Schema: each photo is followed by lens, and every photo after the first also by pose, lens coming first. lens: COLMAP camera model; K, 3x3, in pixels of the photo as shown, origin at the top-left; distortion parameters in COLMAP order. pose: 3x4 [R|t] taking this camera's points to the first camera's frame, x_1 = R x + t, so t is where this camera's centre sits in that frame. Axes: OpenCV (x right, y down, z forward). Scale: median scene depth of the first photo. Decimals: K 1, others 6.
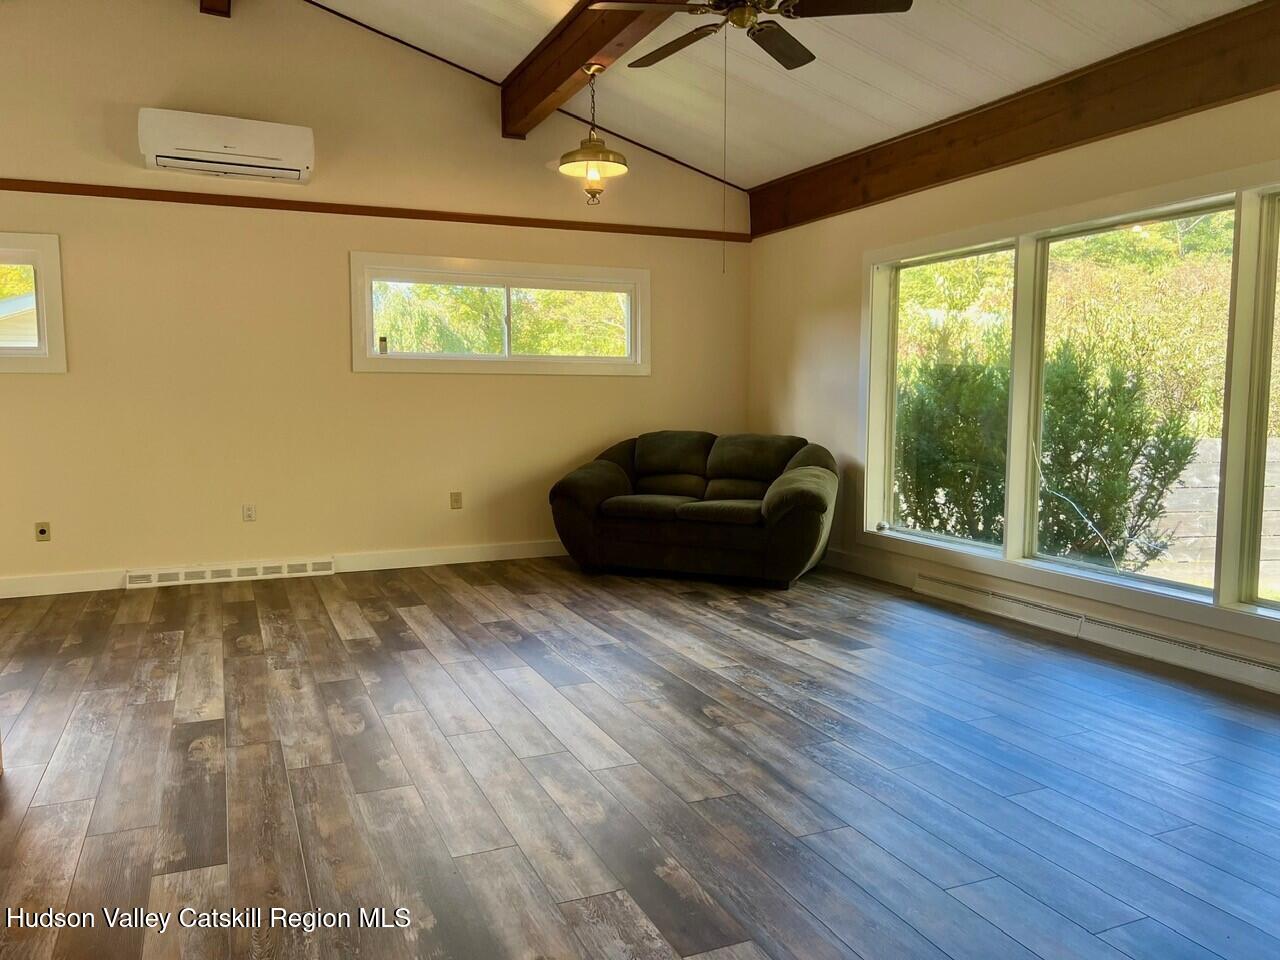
lens RADIAL K [[967.0, 0, 640.0], [0, 967.0, 480.0], [0, 0, 1]] dist [0.062819, -0.073643]
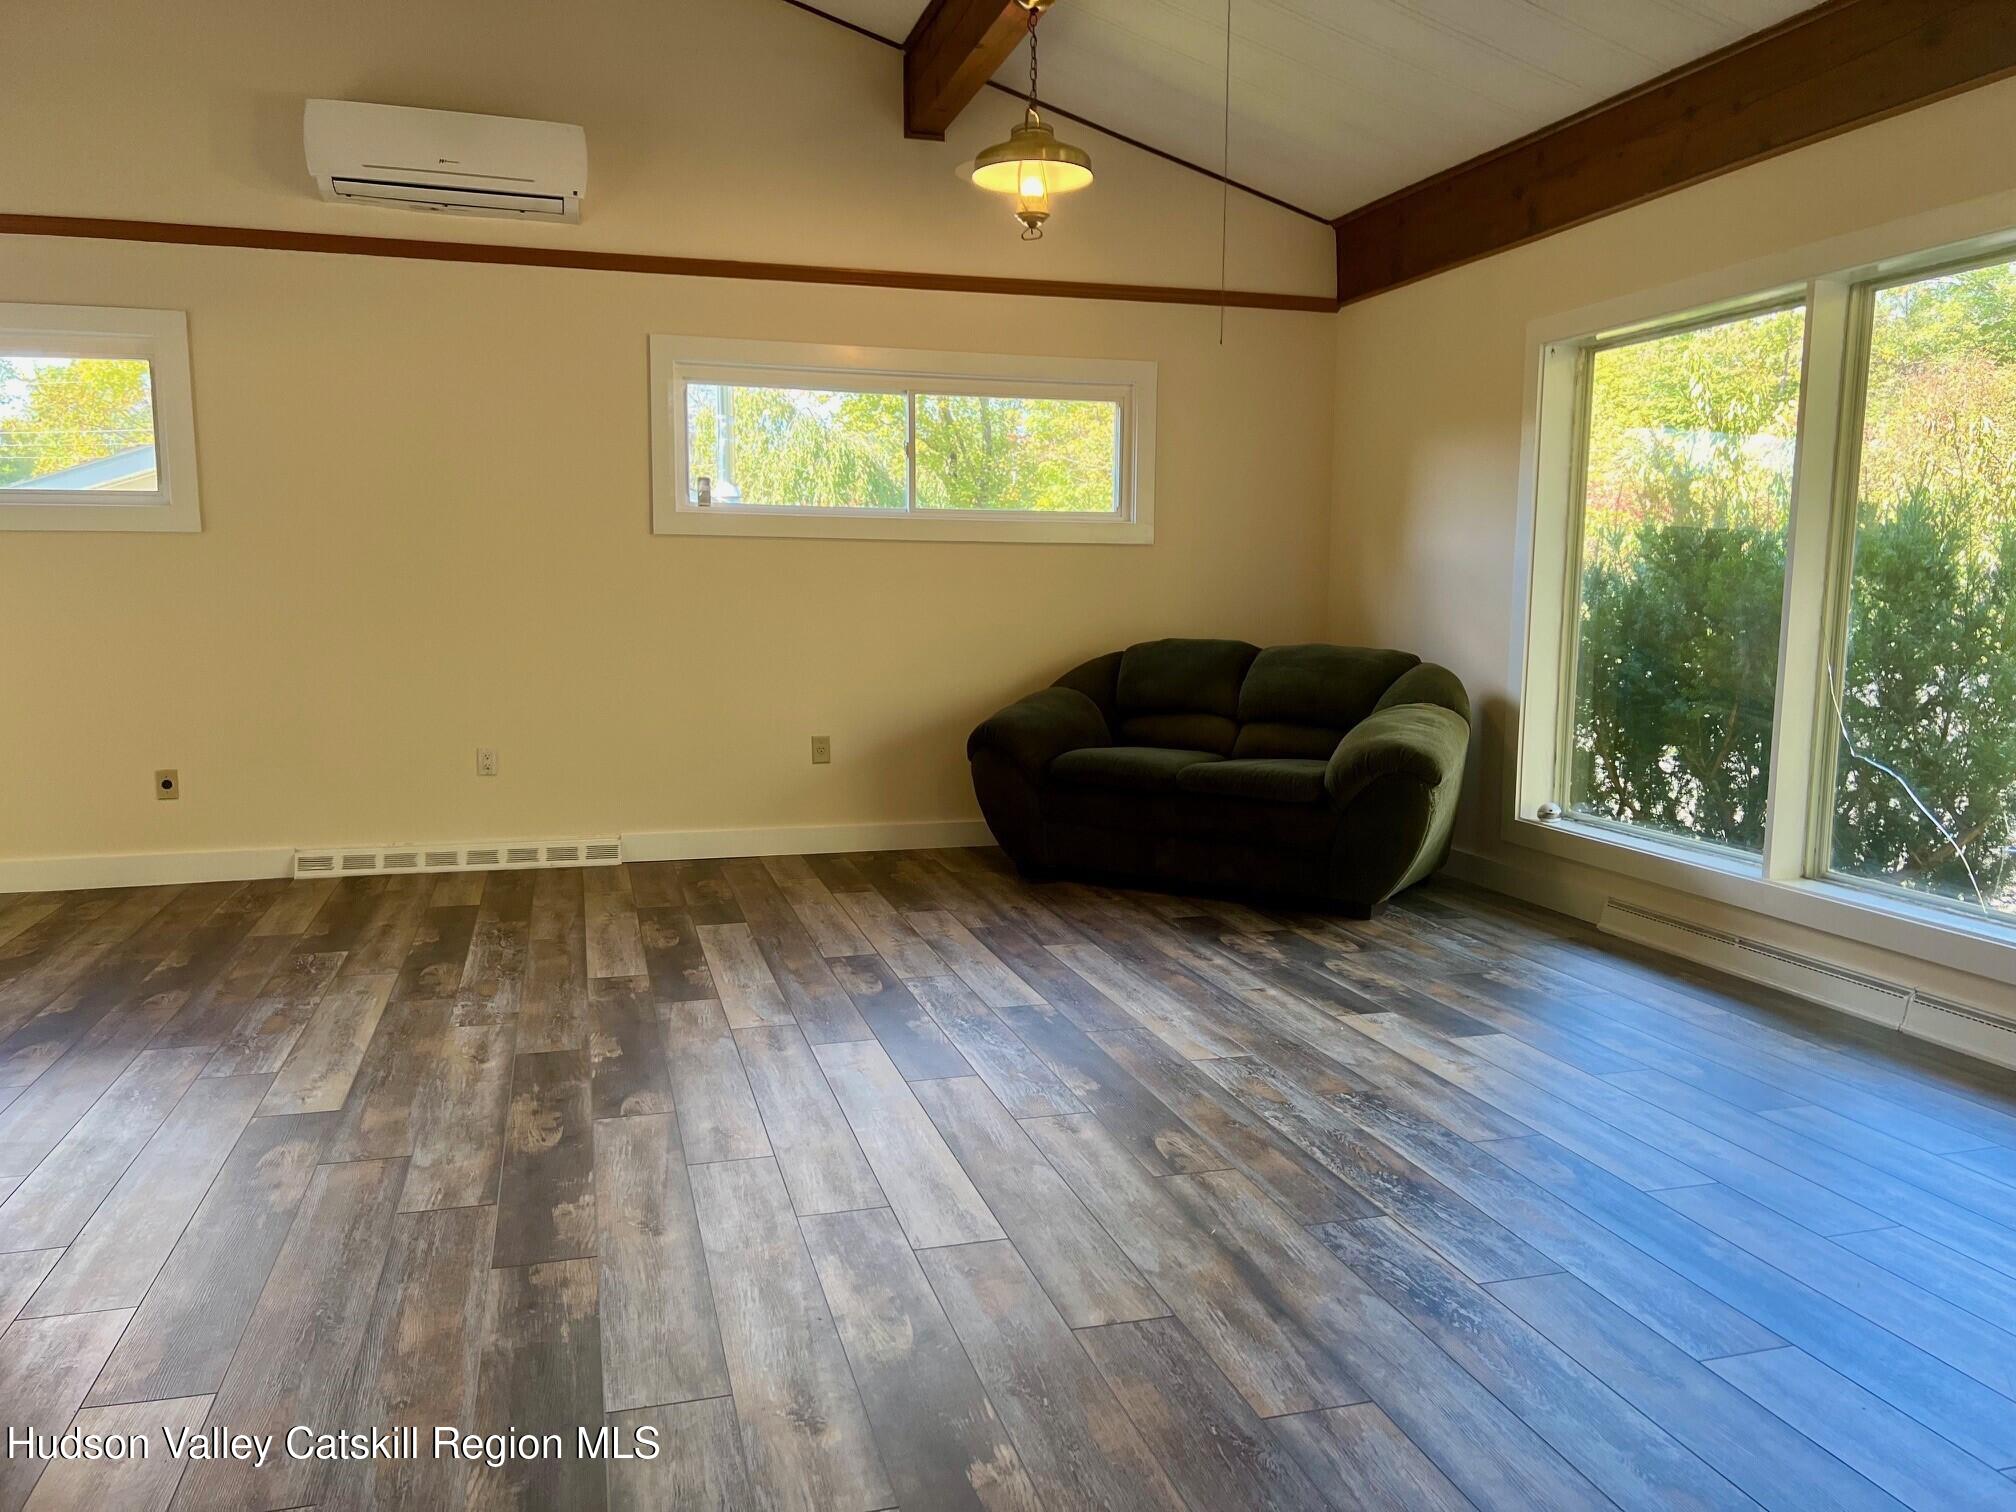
lens RADIAL K [[1516.9, 0, 1011.9], [0, 1516.9, 766.1], [0, 0, 1]] dist [0.051228, -0.052600]
pose [[0.991402, 0.023140, -0.128788, 0.064536], [-0.019278, 0.999329, 0.031151, -0.000575], [0.129422, -0.028400, 0.991183, 0.098430]]
